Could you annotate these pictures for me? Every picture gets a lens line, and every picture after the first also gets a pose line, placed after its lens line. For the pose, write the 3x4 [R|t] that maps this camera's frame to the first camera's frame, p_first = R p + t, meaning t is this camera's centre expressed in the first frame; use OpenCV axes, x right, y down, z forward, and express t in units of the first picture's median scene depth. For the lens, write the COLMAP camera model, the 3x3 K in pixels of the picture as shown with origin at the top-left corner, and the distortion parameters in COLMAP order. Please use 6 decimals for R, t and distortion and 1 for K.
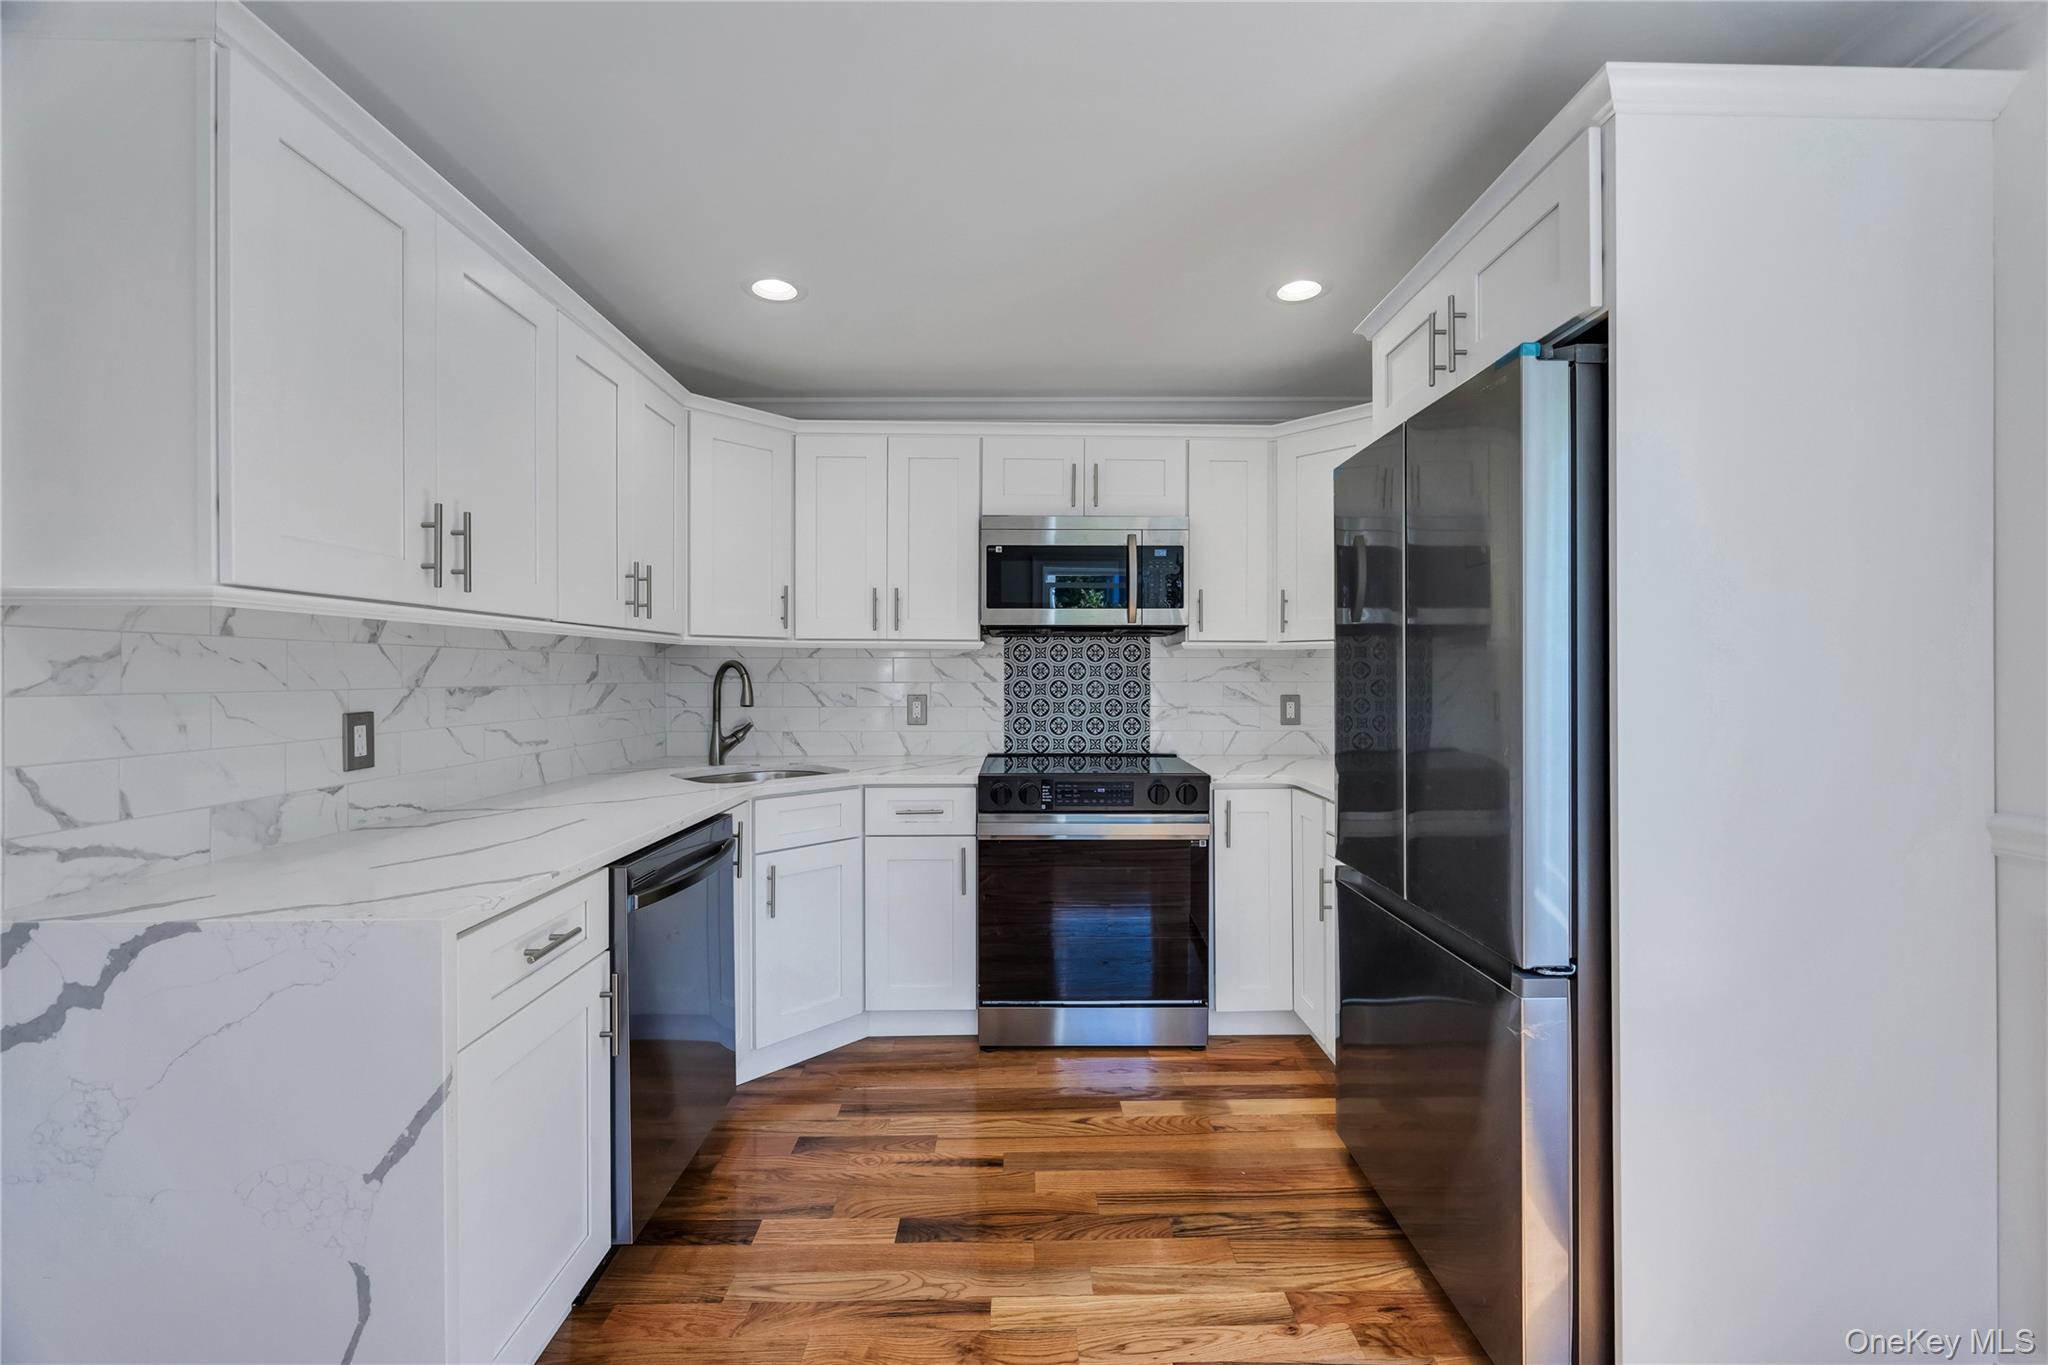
lens RADIAL K [[830.2, 0, 1029.8], [0, 830.2, 676.3], [0, 0, 1]] dist [0.000516, 0.000314]
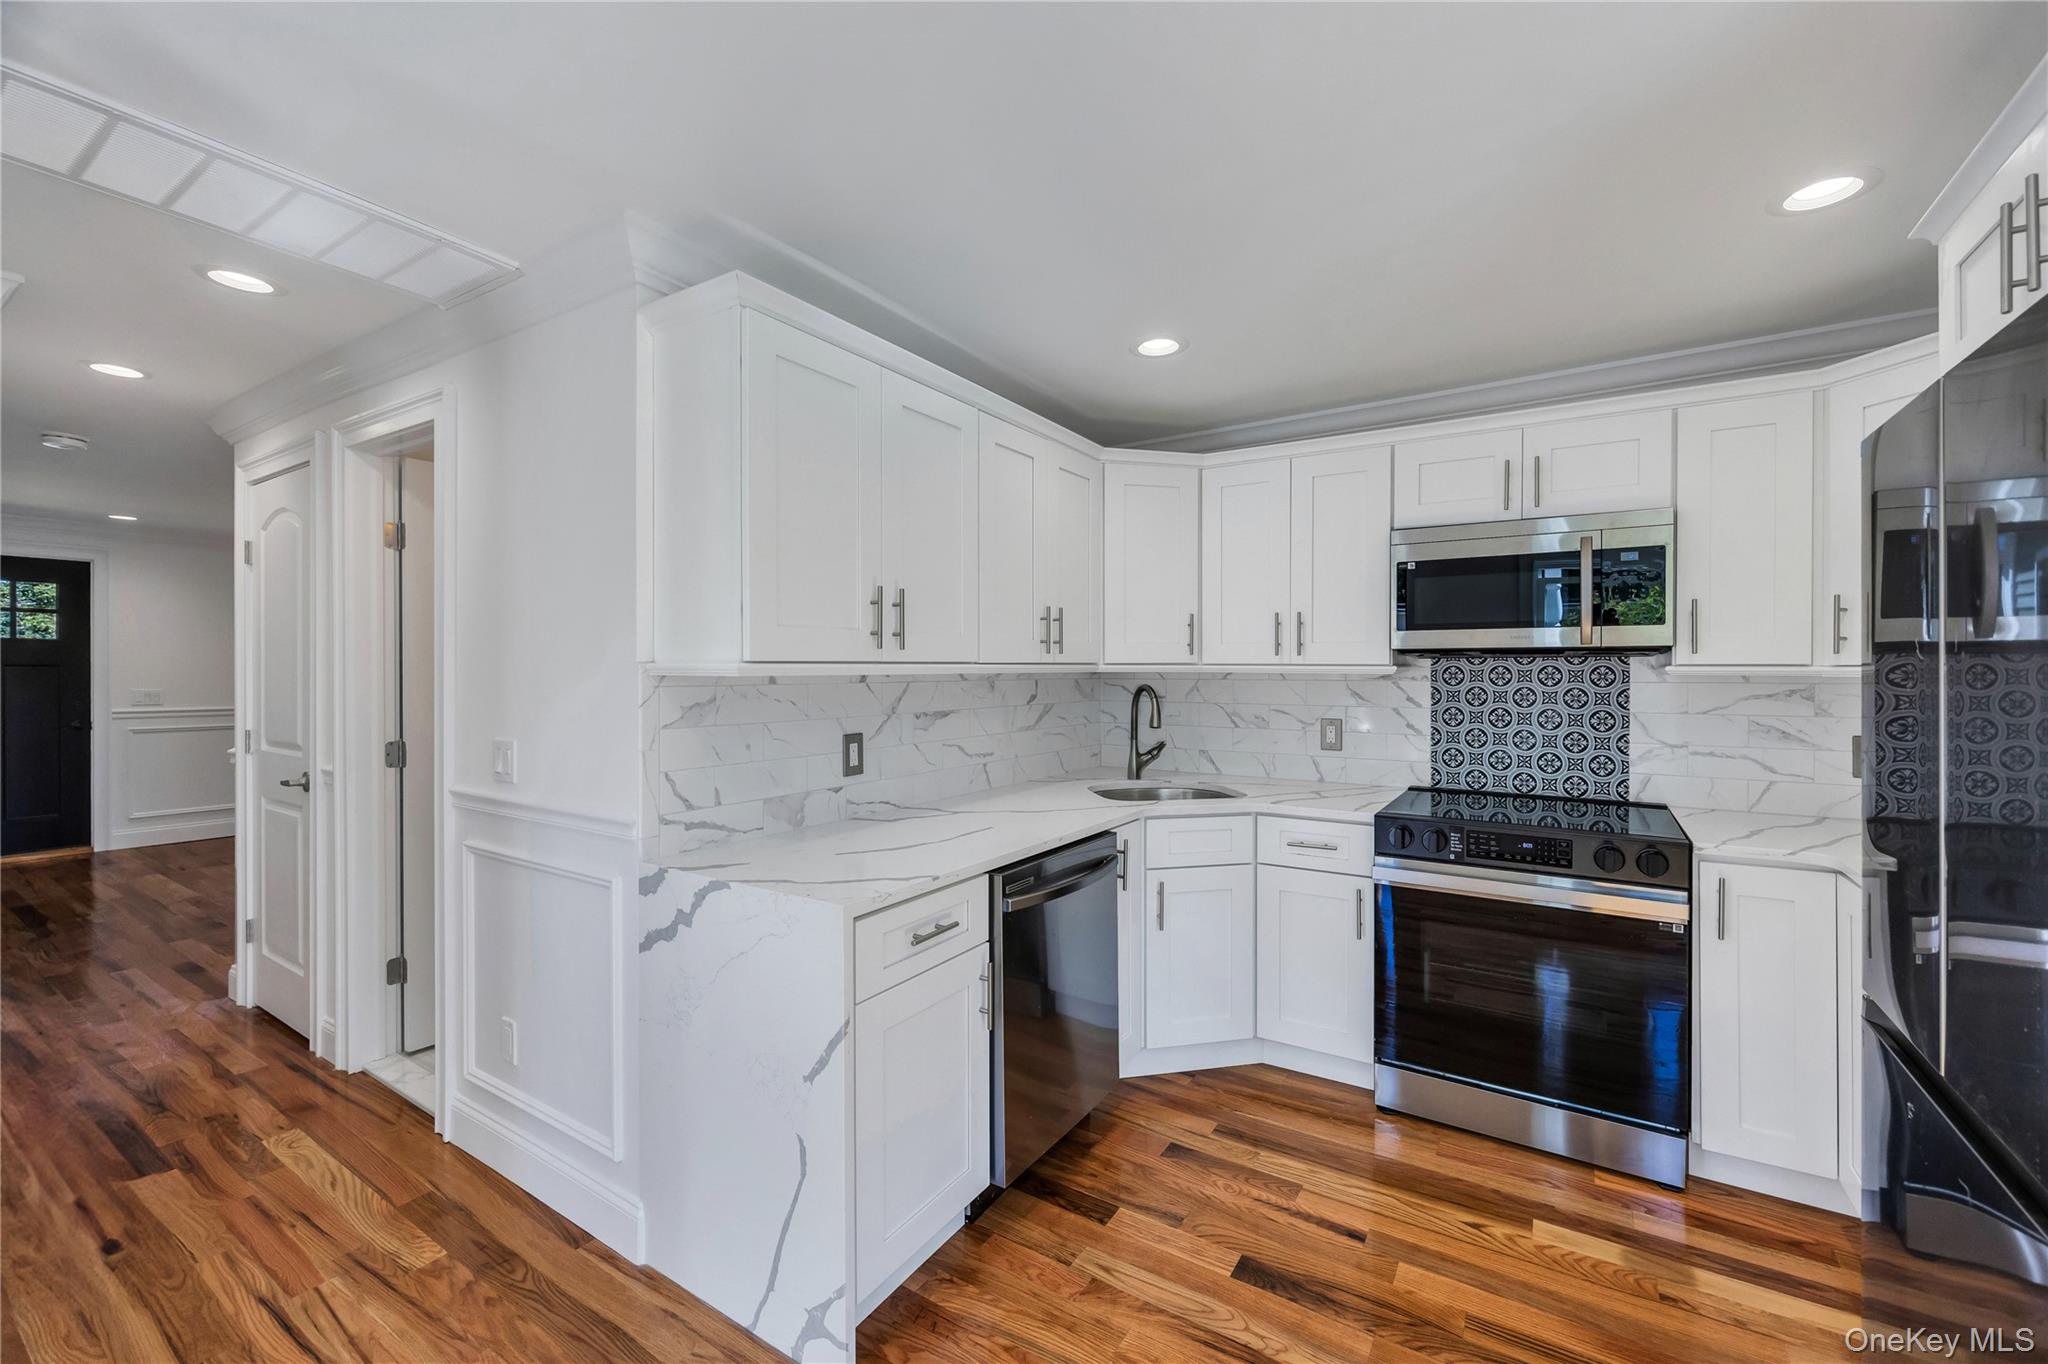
lens RADIAL K [[830.5, 0, 1031.7], [0, 830.5, 671.6], [0, 0, 1]] dist [-0.002733, 0.000042]
pose [[0.832785, 0.001972, -0.553592, 0.131389], [-0.001354, 0.999998, 0.001526, -0.040800], [0.553594, -0.000522, 0.832786, 0.012299]]
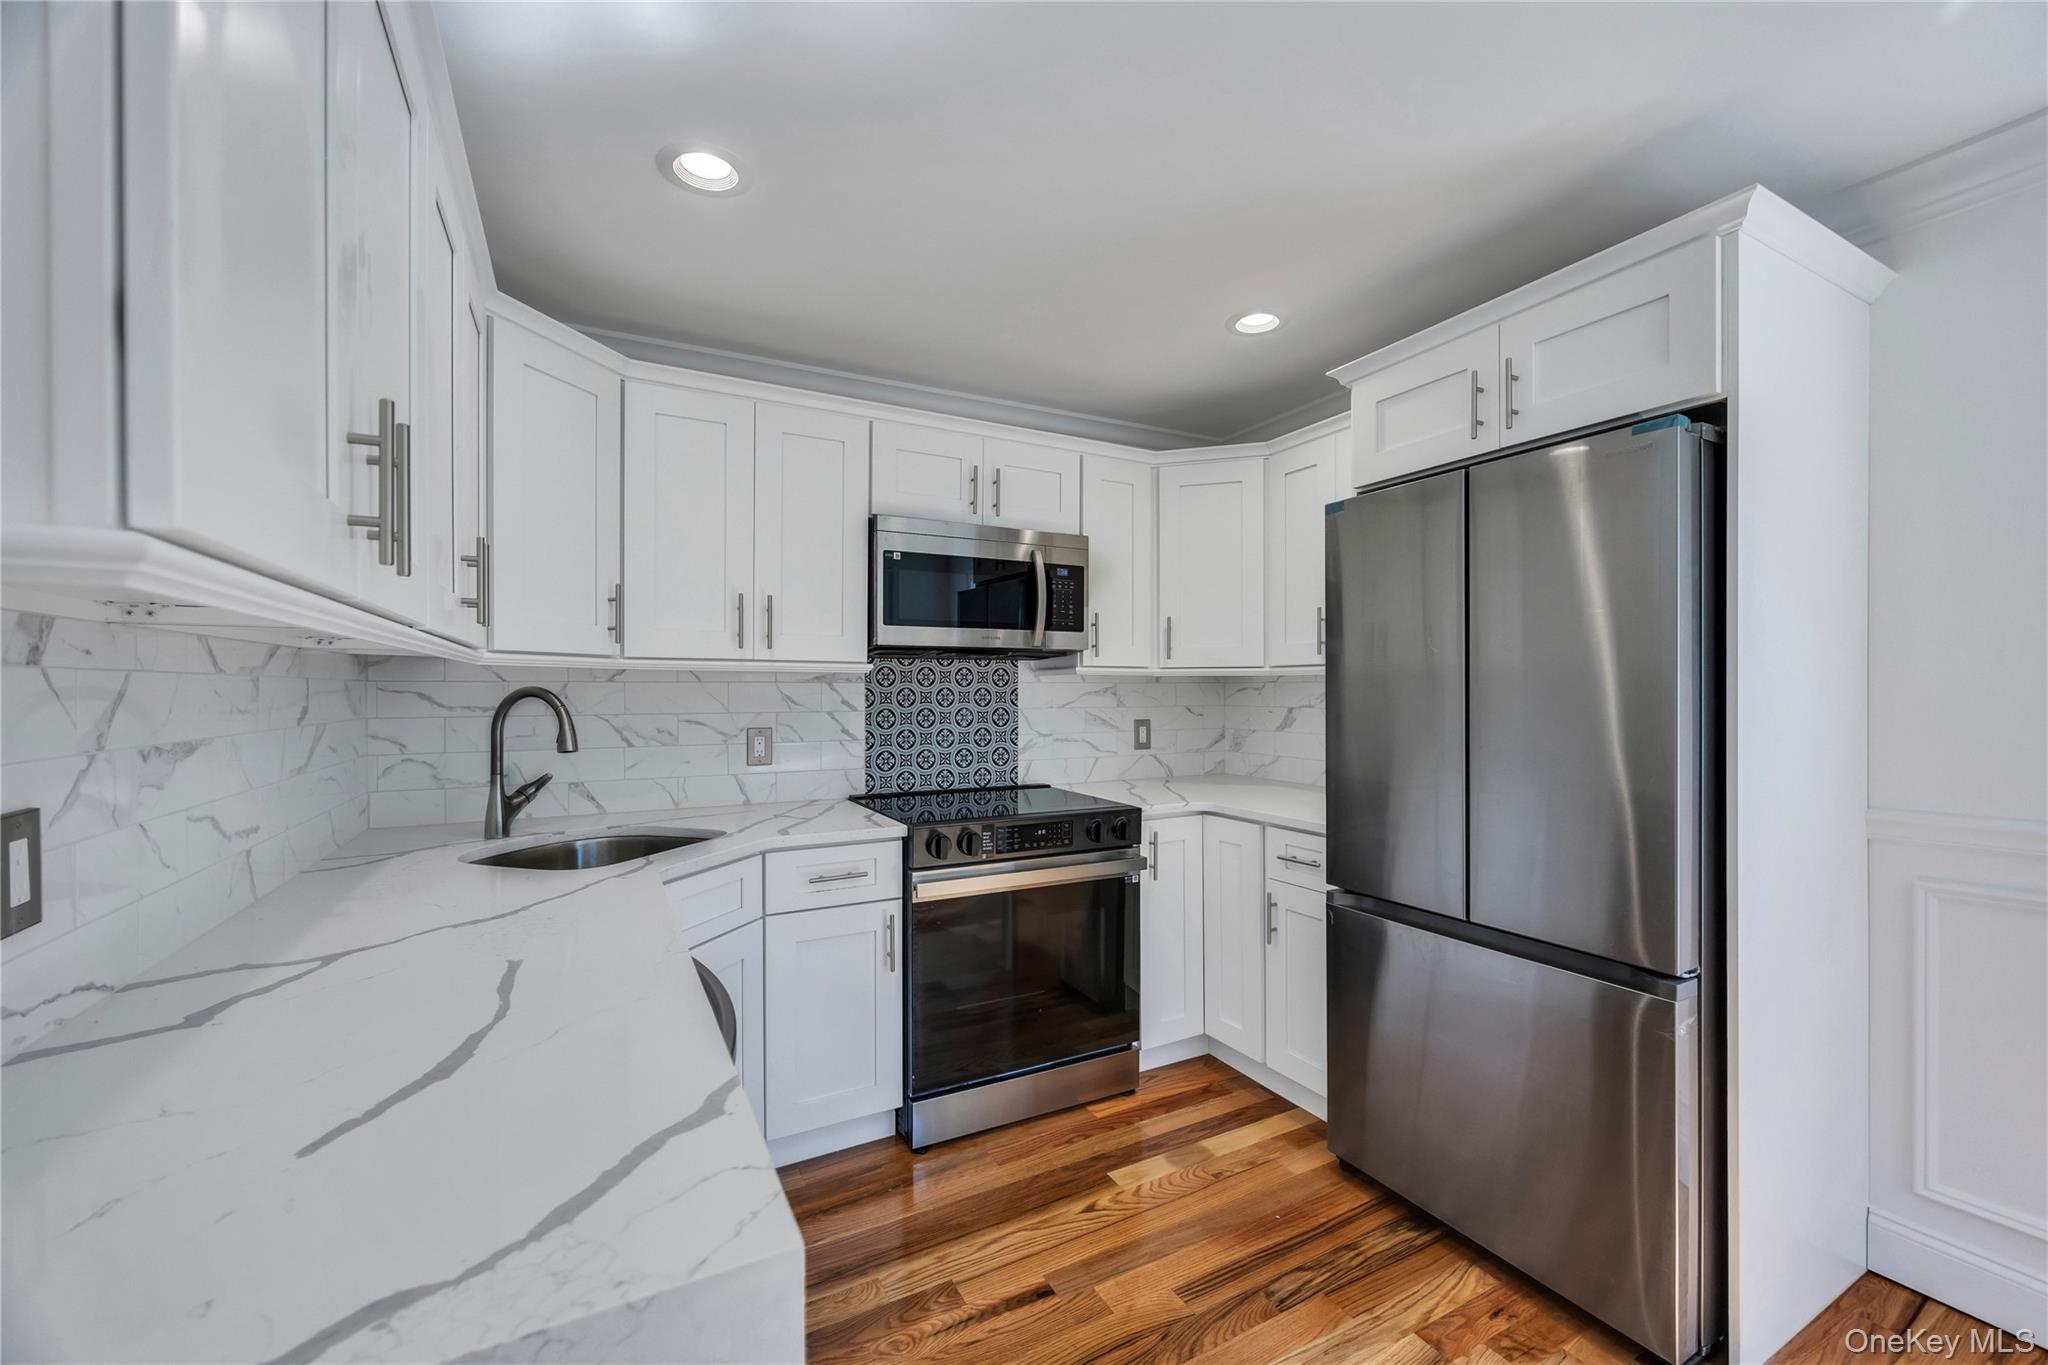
lens RADIAL K [[826.8, 0, 1028.1], [0, 826.8, 694.8], [0, 0, 1]] dist [0.000844, 0.000276]
pose [[0.885704, -0.004303, 0.464230, -0.340468], [0.002366, 0.999986, 0.004755, -0.016018], [-0.464244, -0.003113, 0.885702, 0.208437]]
